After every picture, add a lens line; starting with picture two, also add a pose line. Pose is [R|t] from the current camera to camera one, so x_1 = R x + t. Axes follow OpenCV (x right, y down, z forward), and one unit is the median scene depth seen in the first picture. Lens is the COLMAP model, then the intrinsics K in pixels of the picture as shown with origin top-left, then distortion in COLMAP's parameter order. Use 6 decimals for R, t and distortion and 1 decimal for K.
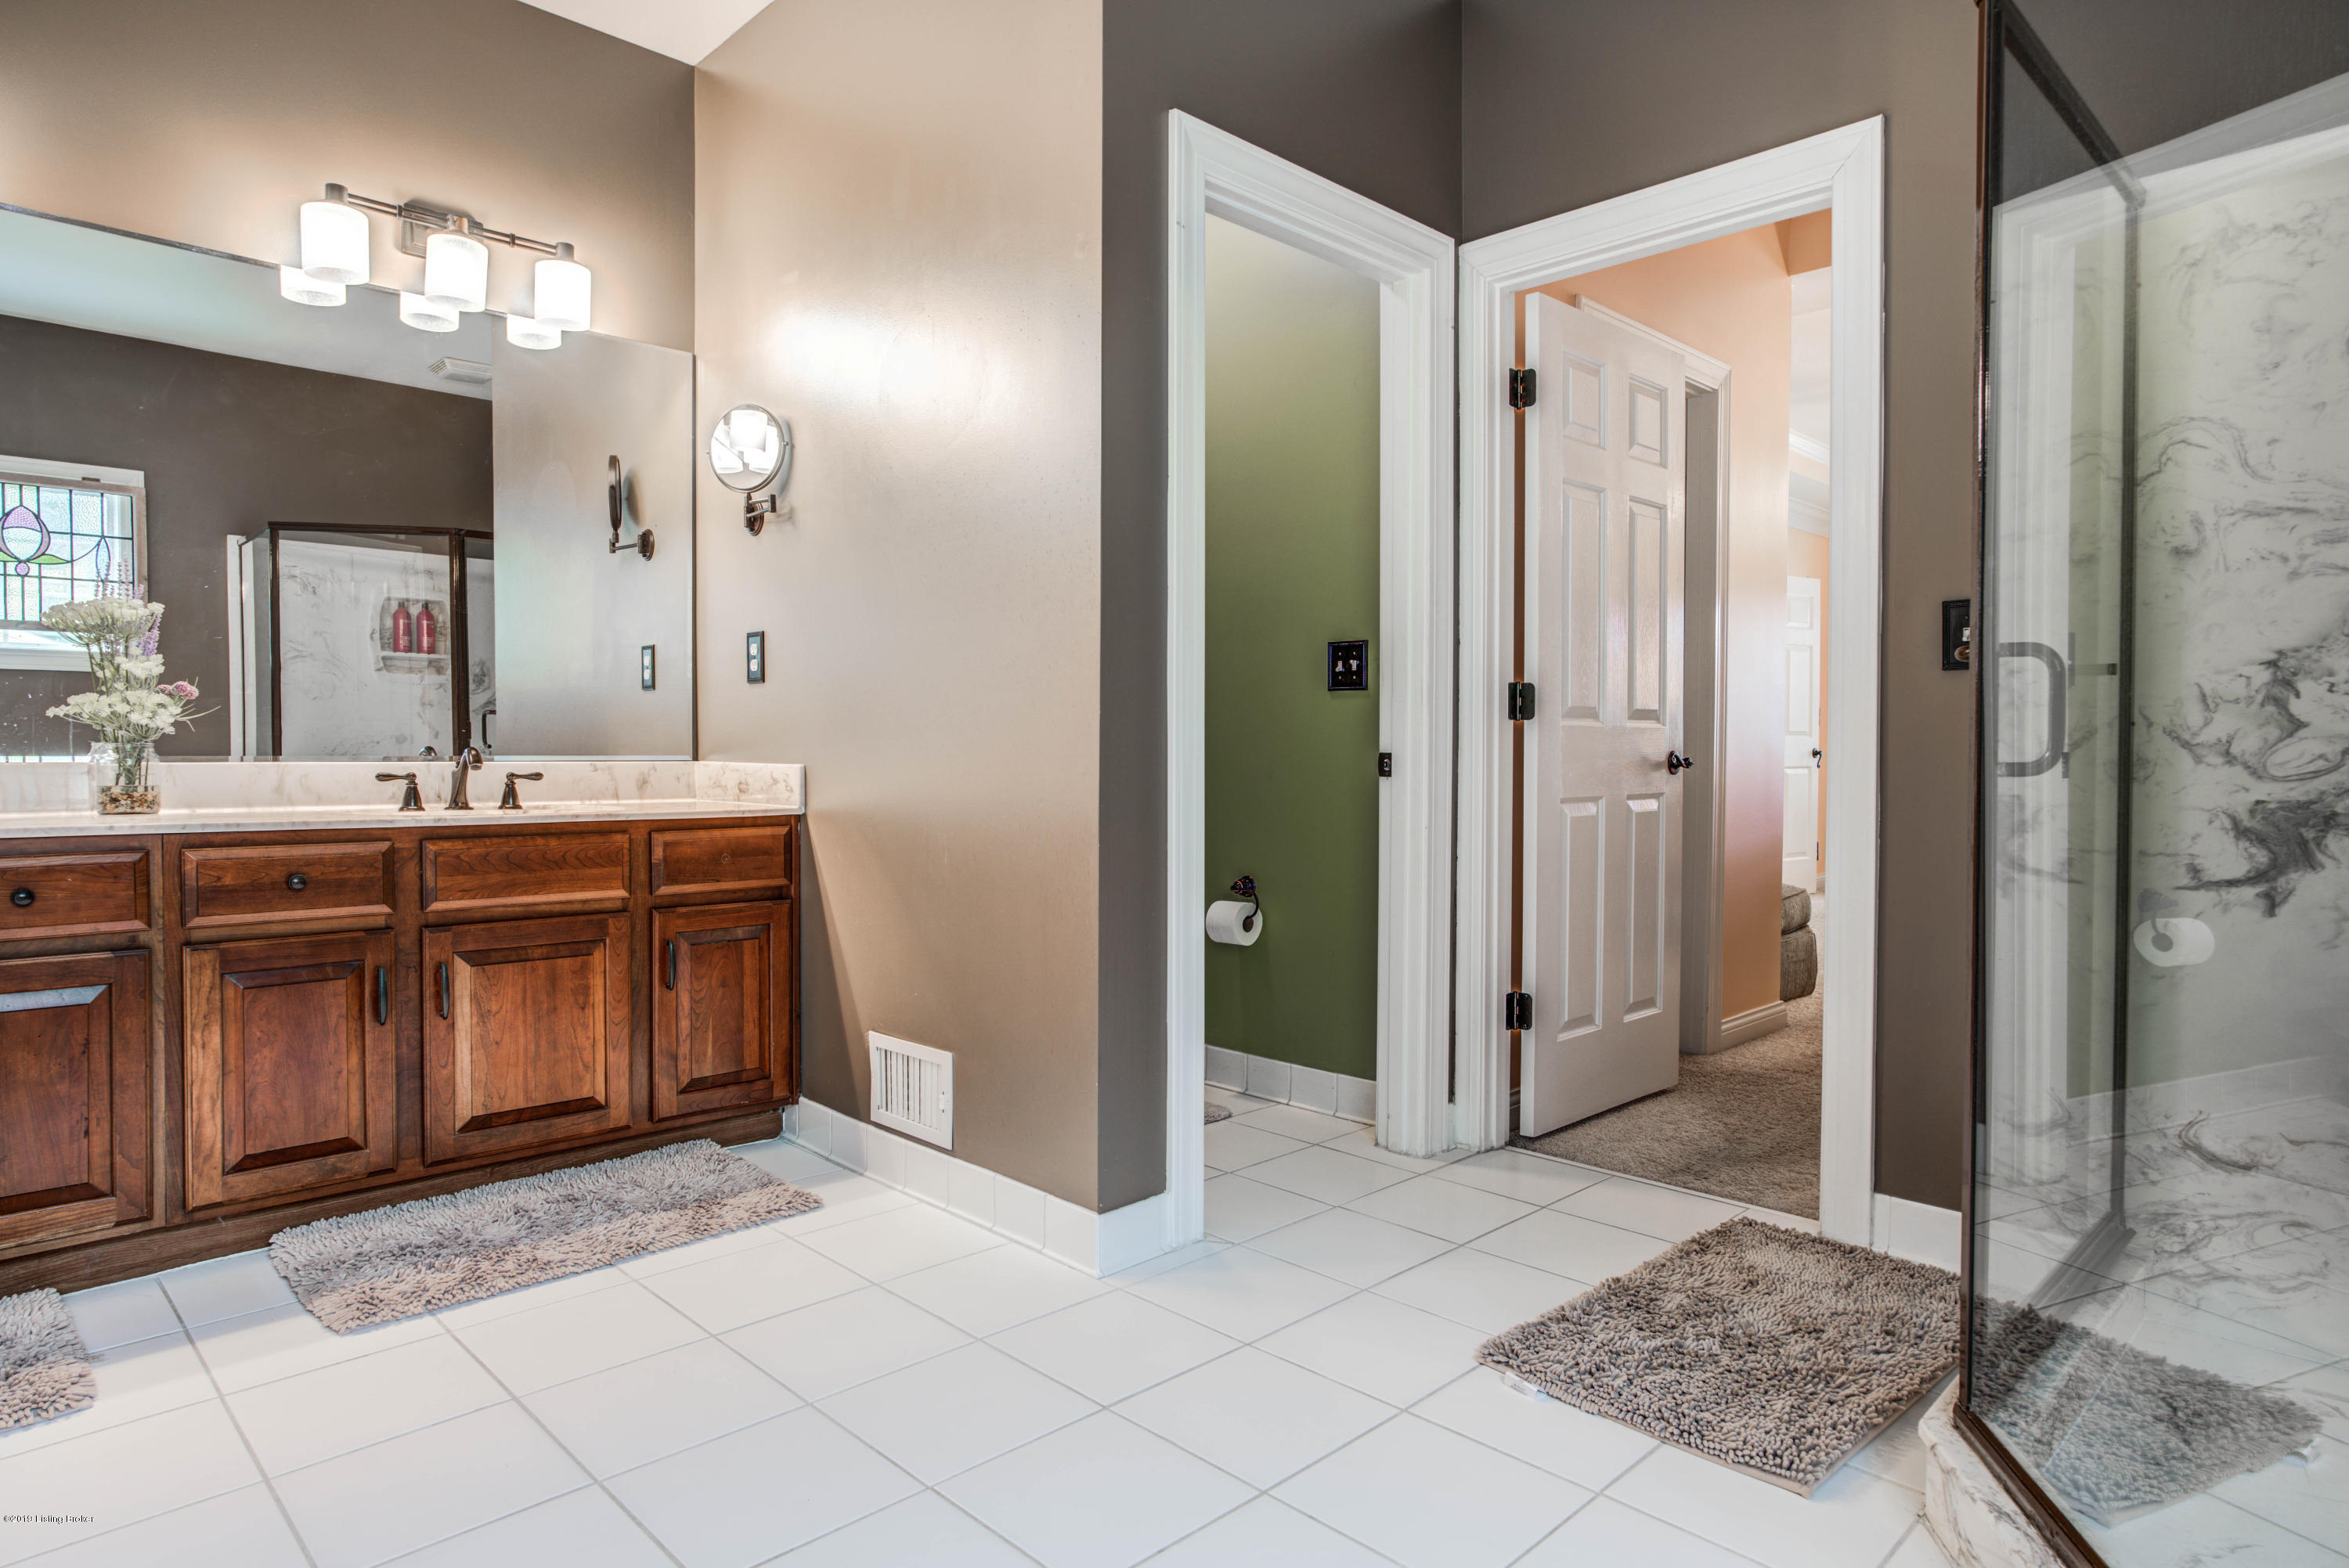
lens RADIAL K [[1338.0, 0, 1174.5], [0, 1338.0, 784.0], [0, 0, 1]] dist [-0.004819, -0.000748]
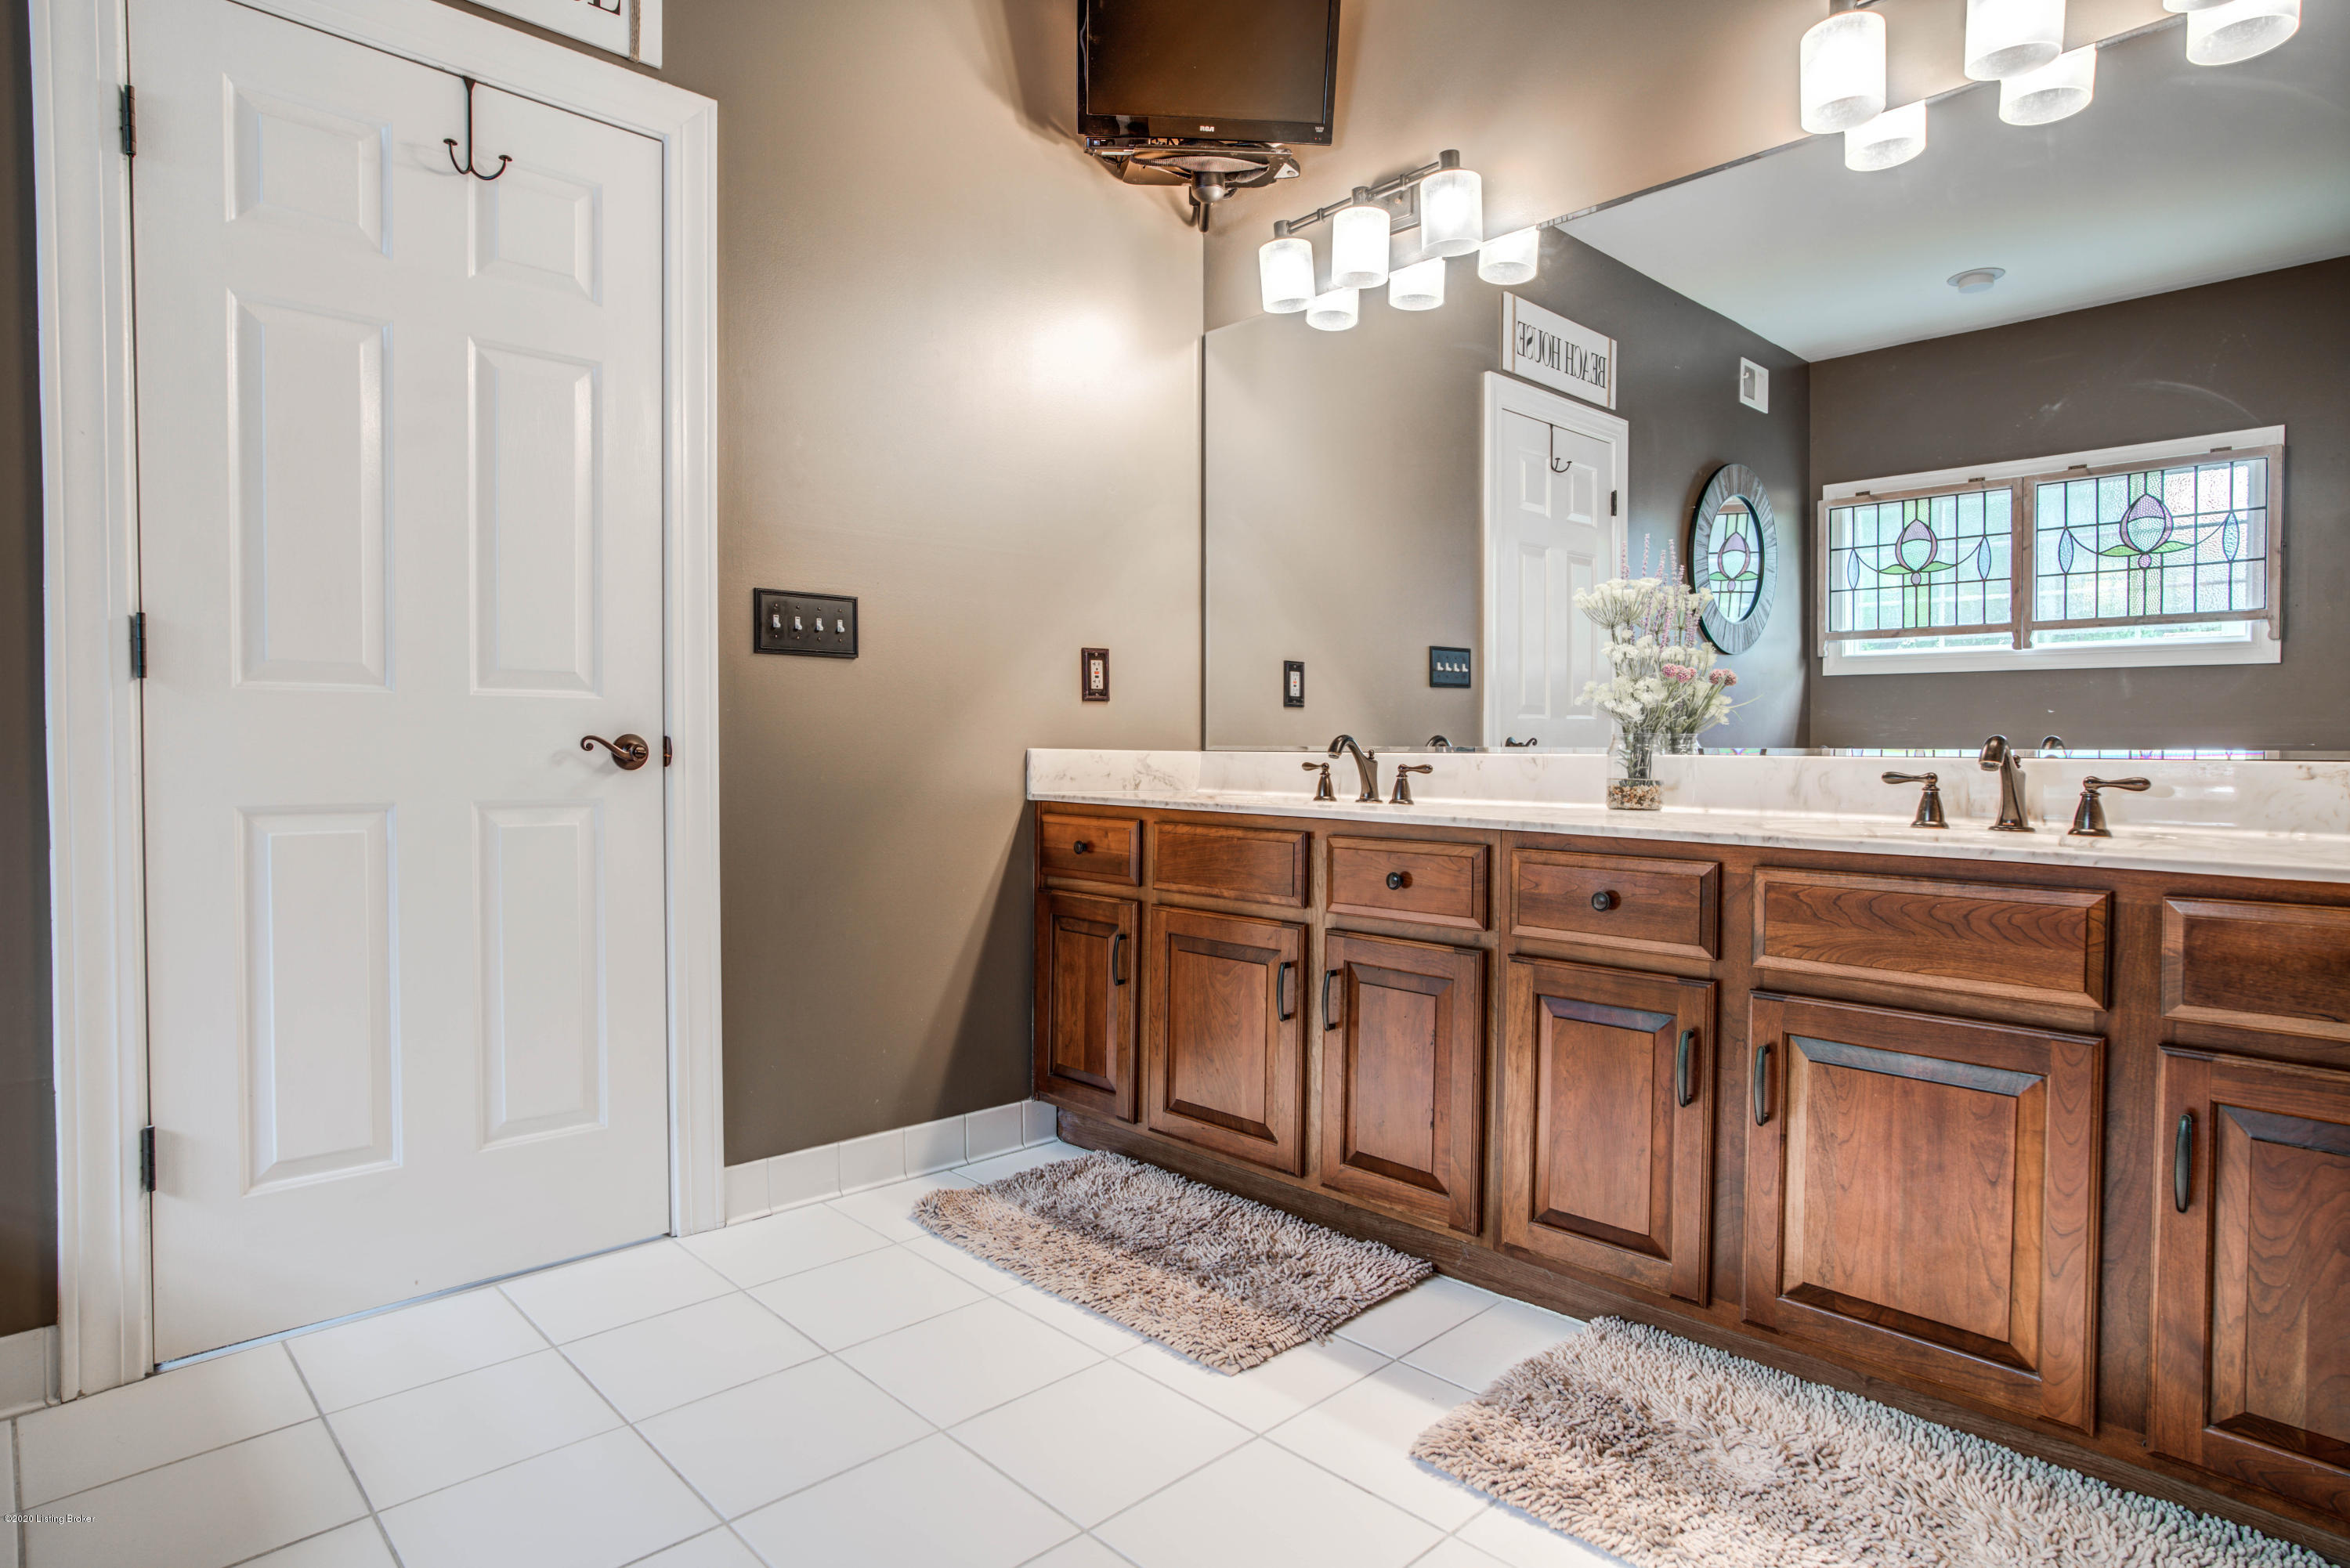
lens RADIAL K [[1284.5, 0, 1177.5], [0, 1284.5, 793.7], [0, 0, 1]] dist [-0.046658, 0.029775]
pose [[-0.008180, 0.033625, -0.999401, 0.103348], [-0.031294, 0.998936, 0.033865, -0.008302], [0.999477, 0.031553, -0.007119, 0.659848]]
